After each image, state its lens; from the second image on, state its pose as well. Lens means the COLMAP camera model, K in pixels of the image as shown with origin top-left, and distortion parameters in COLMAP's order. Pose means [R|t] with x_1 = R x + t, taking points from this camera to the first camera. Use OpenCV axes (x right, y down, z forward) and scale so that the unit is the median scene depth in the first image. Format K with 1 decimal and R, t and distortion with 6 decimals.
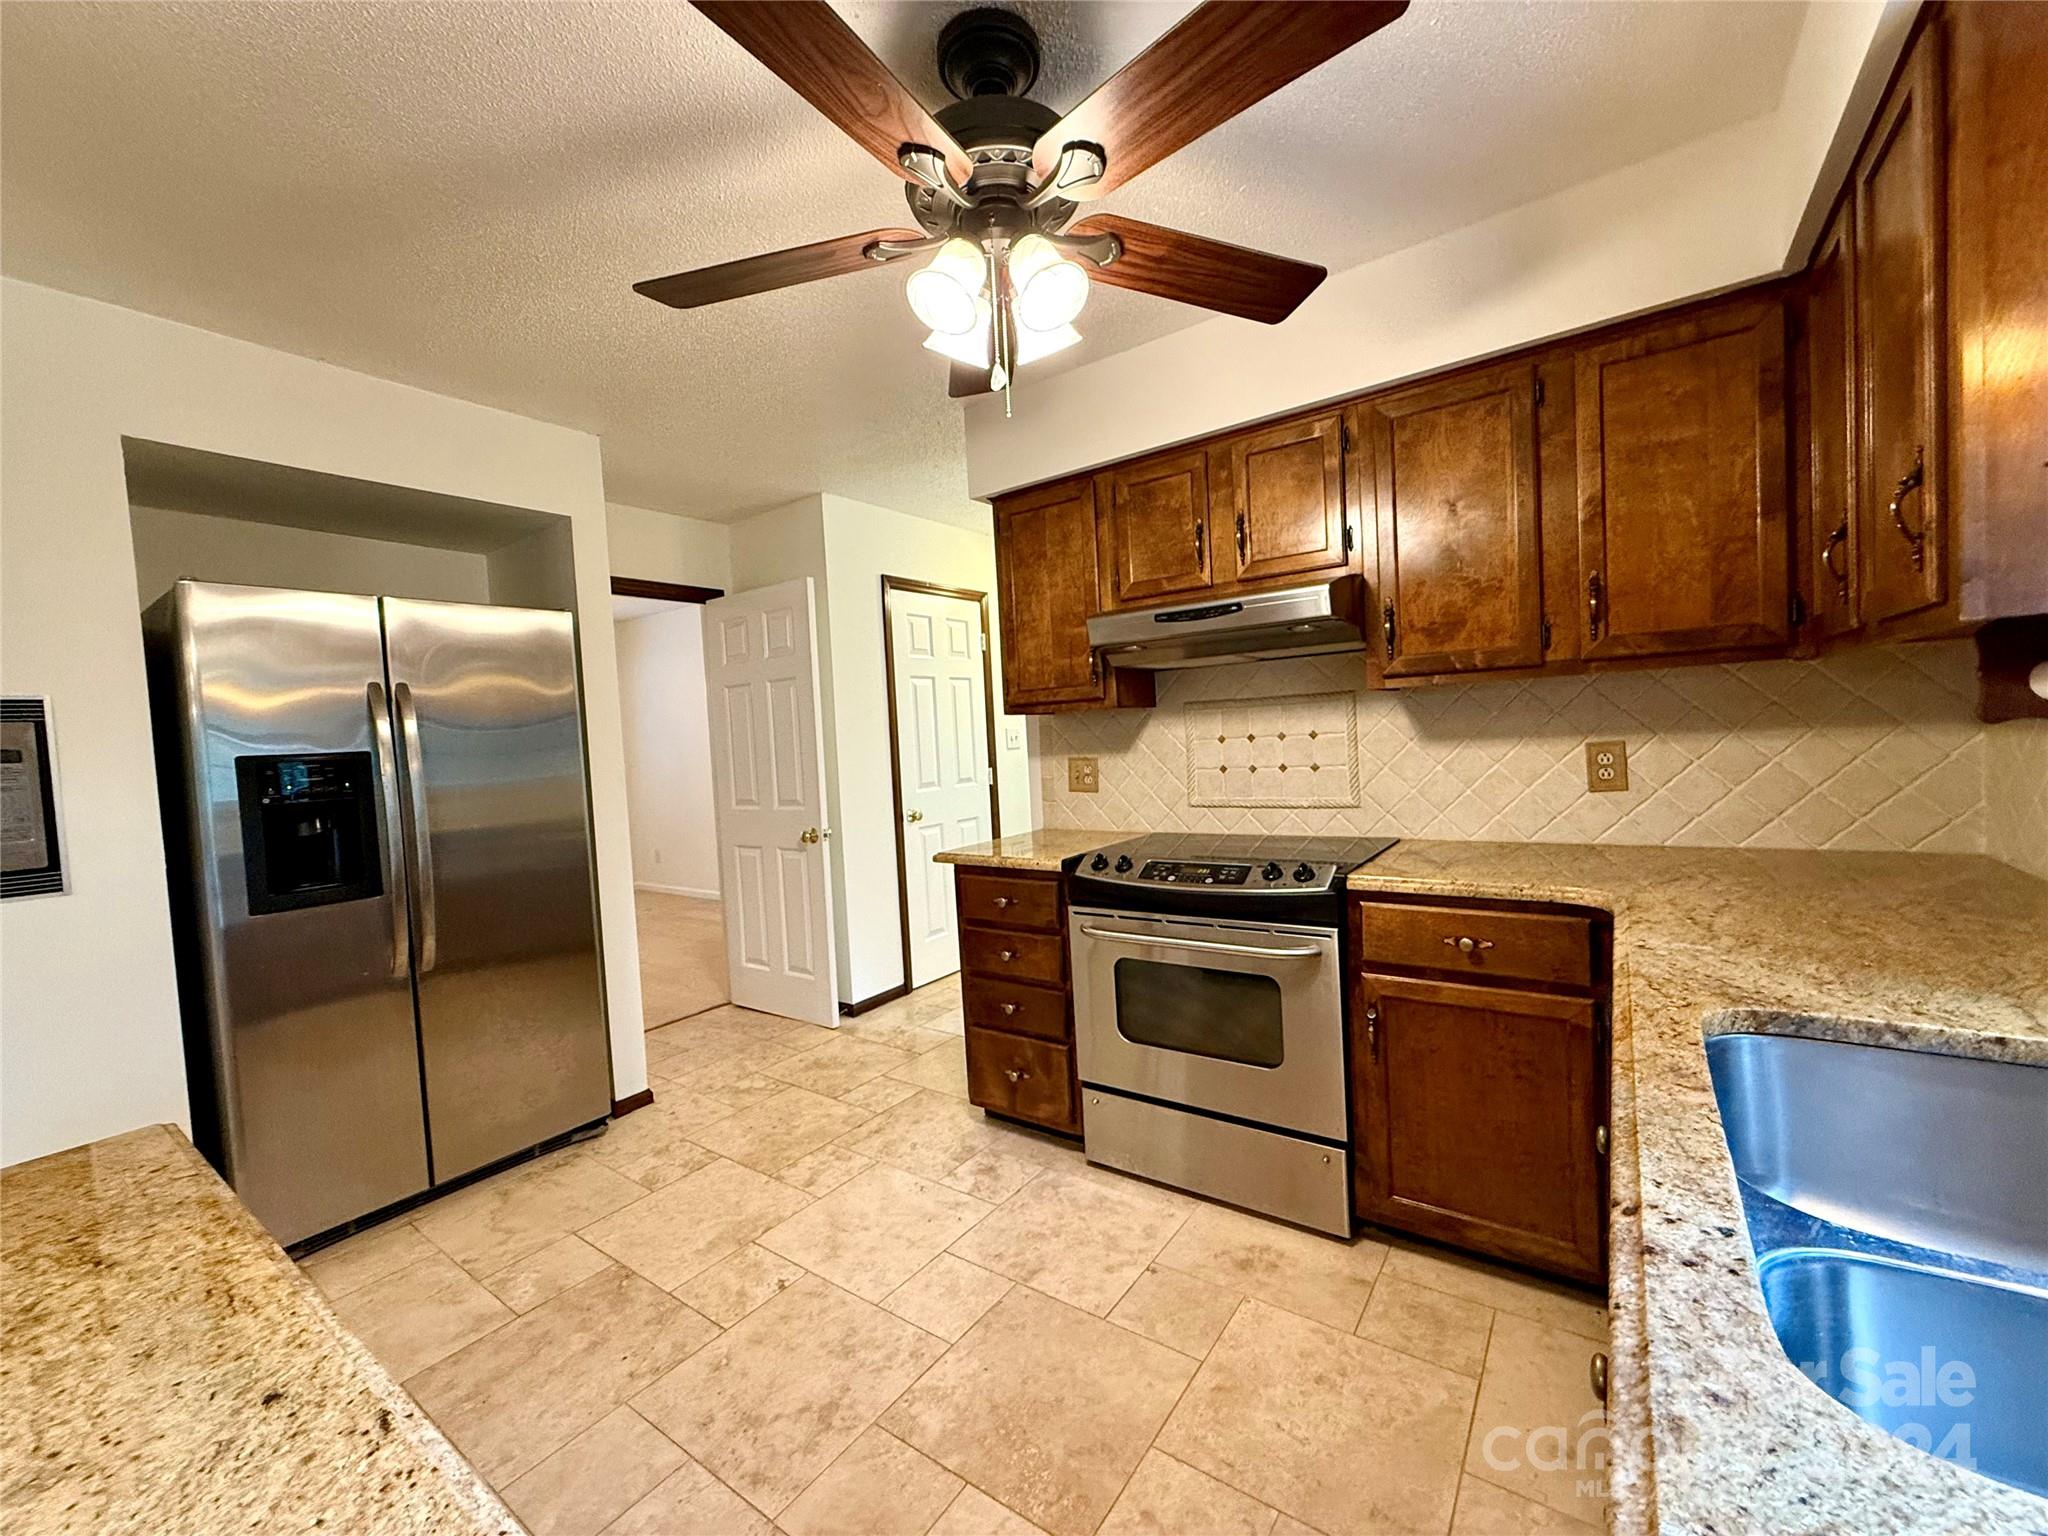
lens RADIAL K [[815.8, 0, 1015.3], [0, 815.8, 771.7], [0, 0, 1]] dist [0.000347, -0.000525]
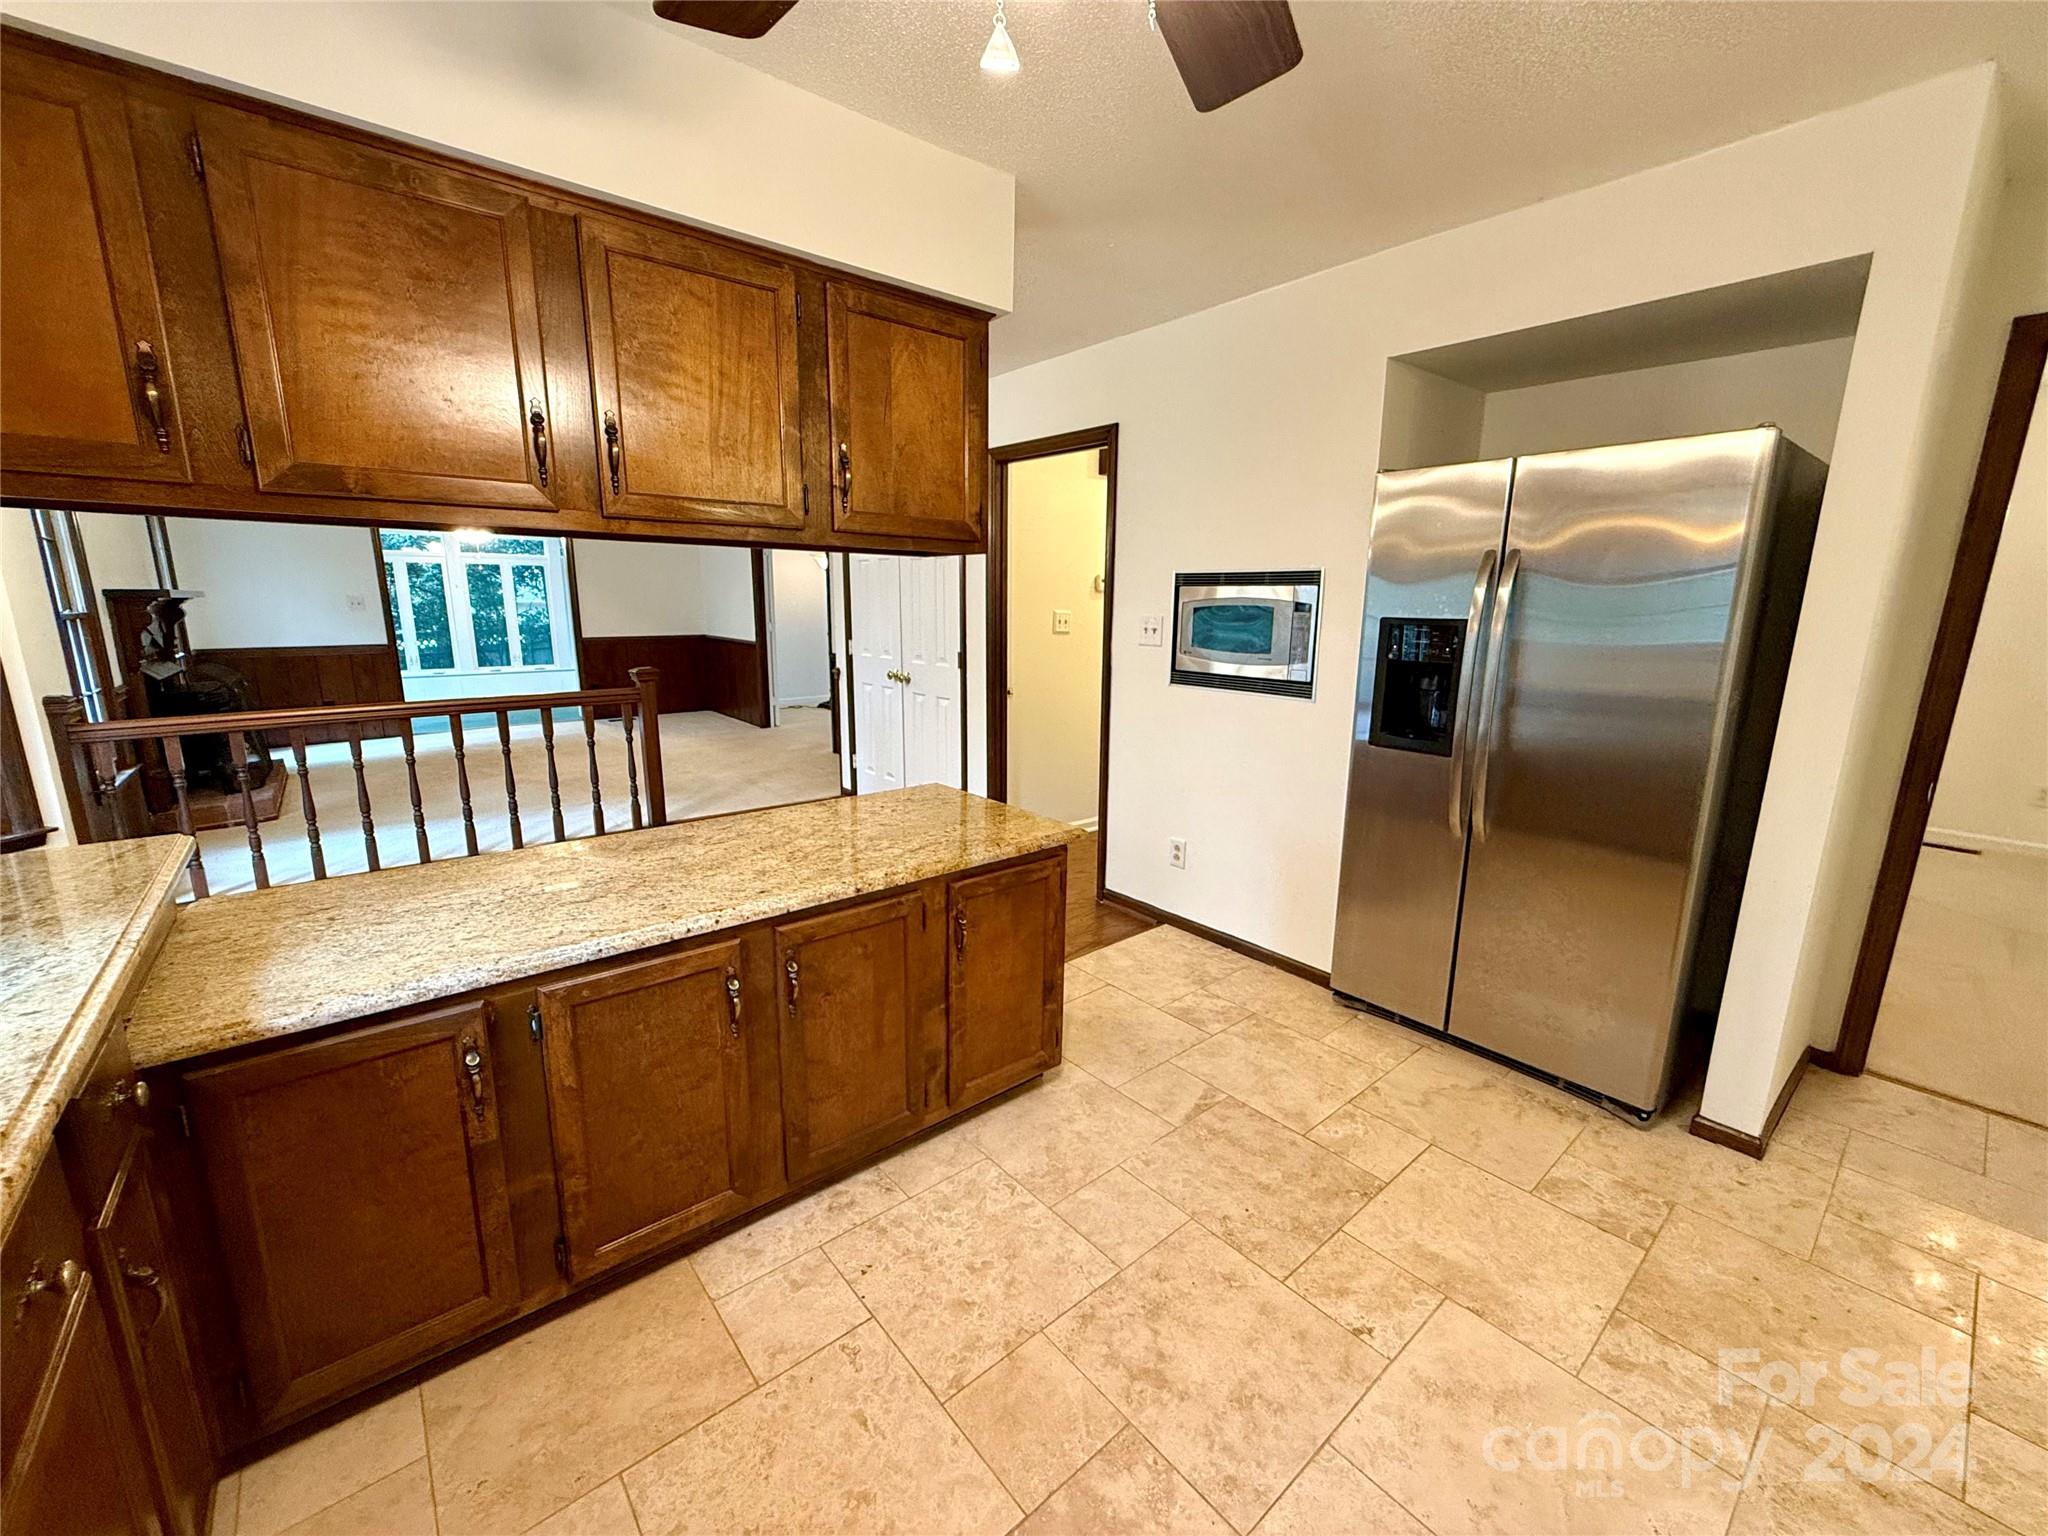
lens RADIAL K [[815.8, 0, 1021.0], [0, 815.8, 773.1], [0, 0, 1]] dist [0.000347, -0.000525]
pose [[-0.242086, 0.256615, -0.935705, 0.352673], [-0.037842, 0.961160, 0.273386, -0.095011], [0.969516, 0.101592, -0.222973, 0.685792]]
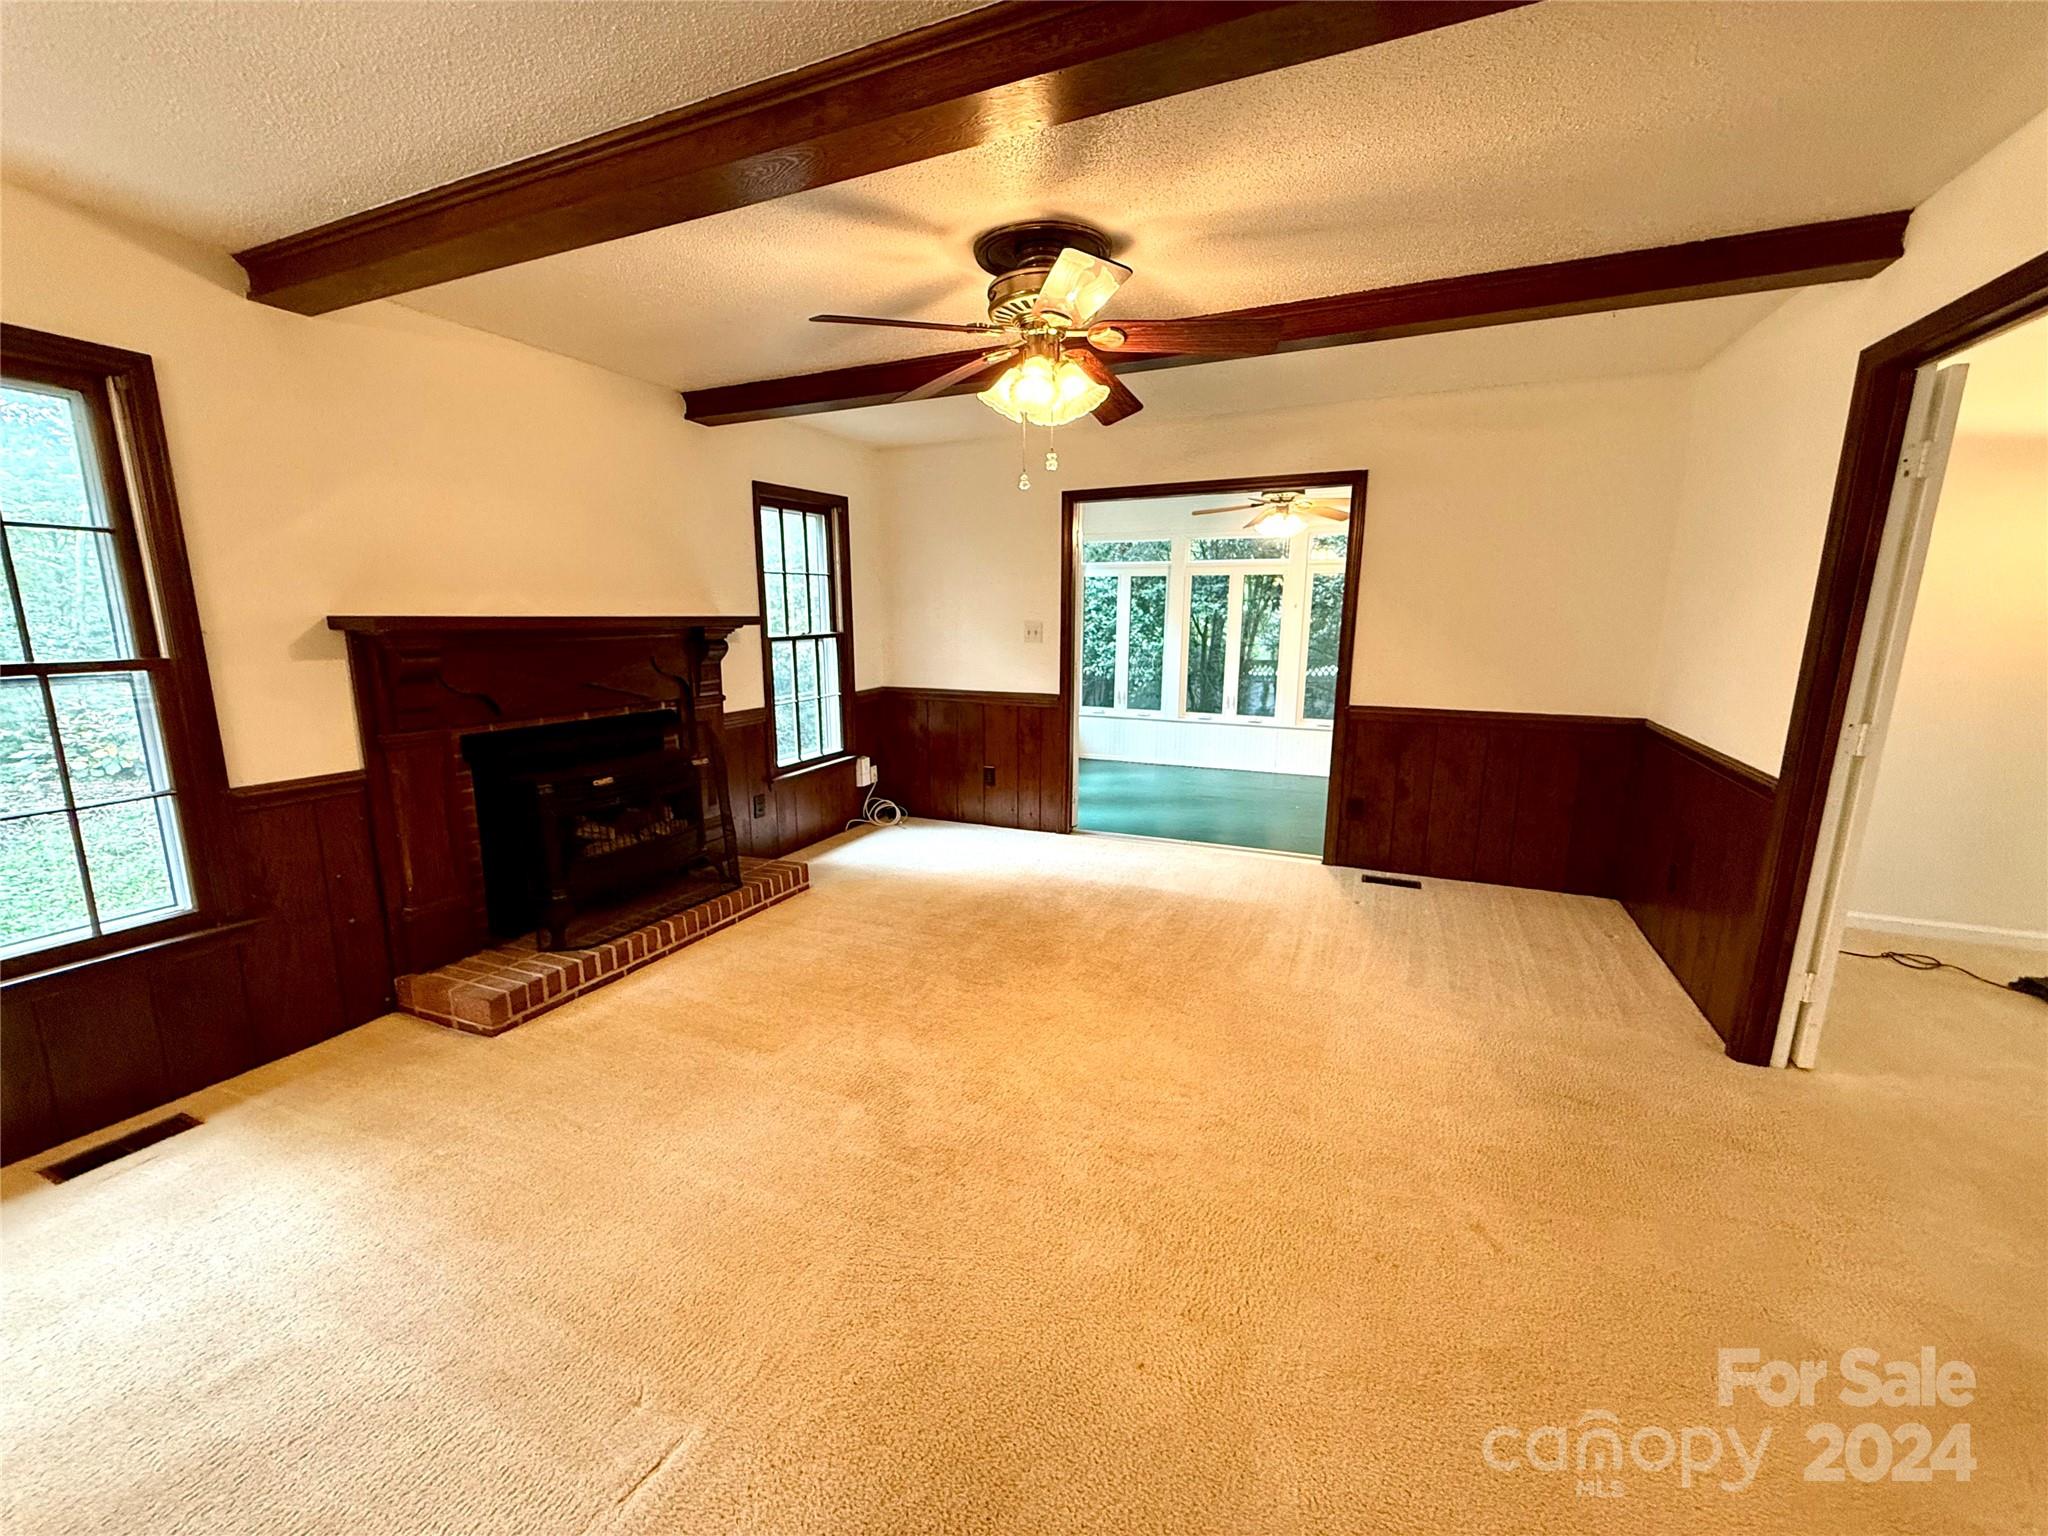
lens RADIAL K [[815.8, 0, 1021.0], [0, 815.8, 763.4], [0, 0, 1]] dist [0.000347, -0.000525]
pose [[-0.976585, 0.088525, -0.196074, -1.757830], [0.039633, 0.969845, 0.240477, 0.065196], [0.211450, 0.227075, -0.950645, -0.540936]]
